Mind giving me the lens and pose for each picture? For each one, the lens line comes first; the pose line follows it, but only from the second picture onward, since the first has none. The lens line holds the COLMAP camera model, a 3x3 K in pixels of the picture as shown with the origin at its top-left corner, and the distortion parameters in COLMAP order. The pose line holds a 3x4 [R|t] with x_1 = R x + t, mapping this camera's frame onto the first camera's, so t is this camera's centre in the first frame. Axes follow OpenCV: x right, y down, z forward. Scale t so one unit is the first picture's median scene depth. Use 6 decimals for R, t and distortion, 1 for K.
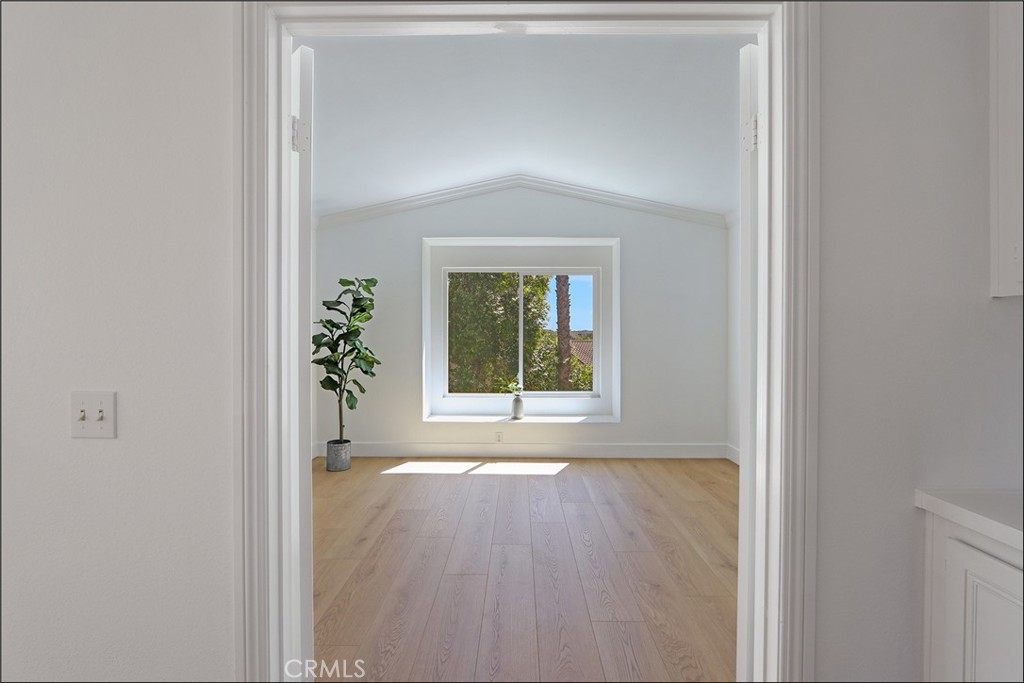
lens RADIAL K [[476.6, 0, 508.4], [0, 476.6, 340.7], [0, 0, 1]] dist [-0.015017, 0.000017]
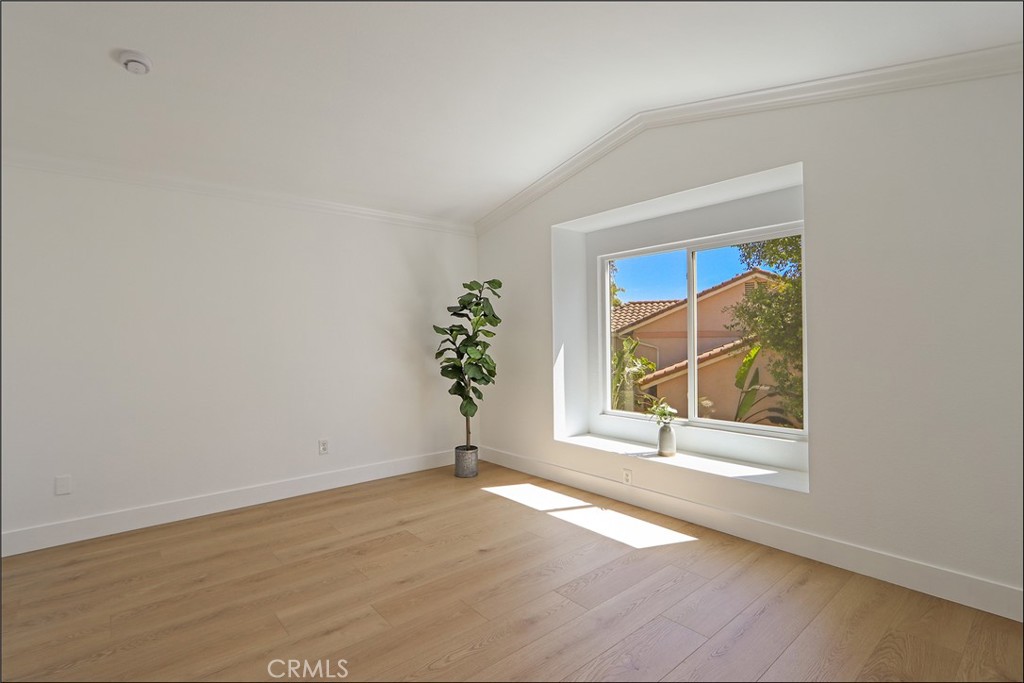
lens RADIAL K [[476.6, 0, 506.1], [0, 476.6, 342.8], [0, 0, 1]] dist [-0.015017, 0.000017]
pose [[0.658003, -0.006047, -0.752991, 0.451647], [0.009908, 0.999951, 0.000627, -0.006725], [0.752950, -0.007873, 0.658030, 0.409263]]
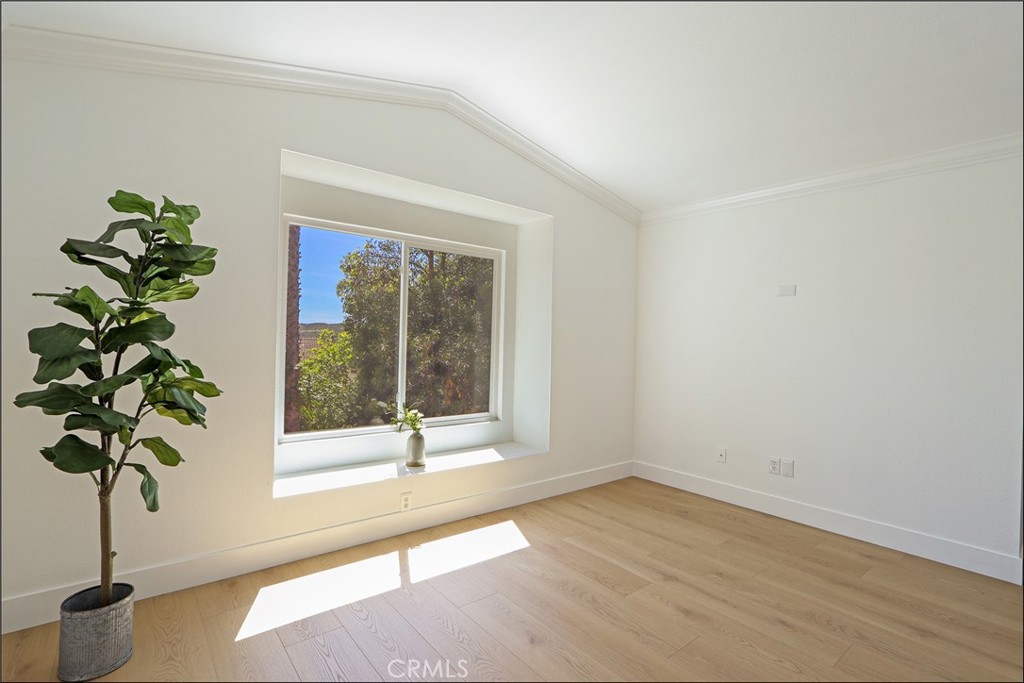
lens RADIAL K [[476.6, 0, 508.9], [0, 476.6, 339.4], [0, 0, 1]] dist [-0.015017, 0.000017]
pose [[0.766456, 0.019263, 0.642008, -0.349720], [-0.019226, 0.999790, -0.007046, -0.007350], [-0.642009, -0.006943, 0.766666, 0.477637]]
